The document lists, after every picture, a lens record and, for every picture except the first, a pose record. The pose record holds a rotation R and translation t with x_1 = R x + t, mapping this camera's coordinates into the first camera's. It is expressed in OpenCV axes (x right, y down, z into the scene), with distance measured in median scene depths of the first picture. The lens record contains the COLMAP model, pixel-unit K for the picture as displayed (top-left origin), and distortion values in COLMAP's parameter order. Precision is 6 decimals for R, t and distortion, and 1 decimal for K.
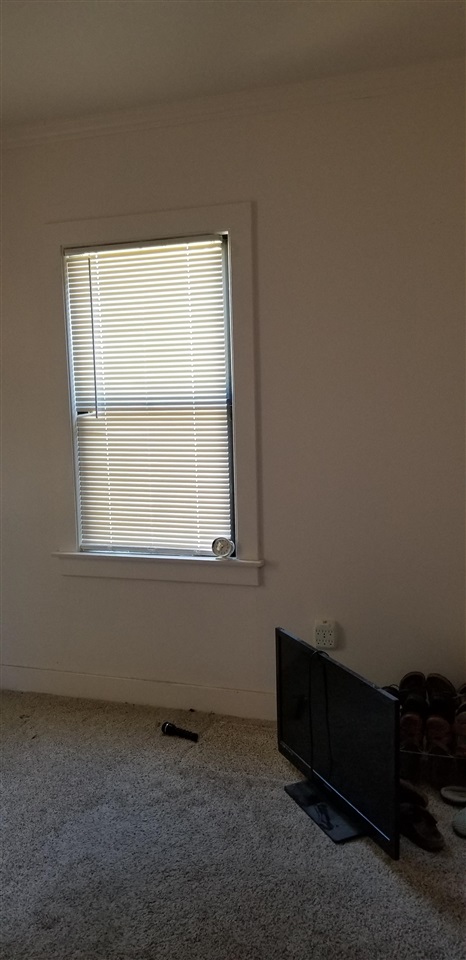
lens RADIAL K [[766.8, 0, 232.9], [0, 766.8, 481.5], [0, 0, 1]] dist [0.060030, -0.086697]
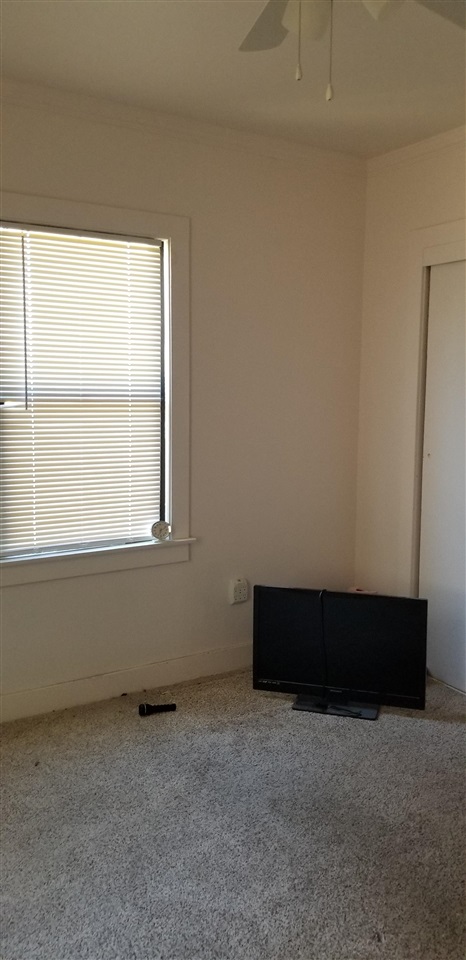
lens RADIAL K [[766.8, 0, 237.1], [0, 766.8, 480.1], [0, 0, 1]] dist [0.060030, -0.086697]
pose [[0.620689, -0.063911, 0.781448, -0.783847], [0.068900, 0.997263, 0.026835, -0.006021], [-0.781024, 0.037186, 0.623393, 0.242226]]
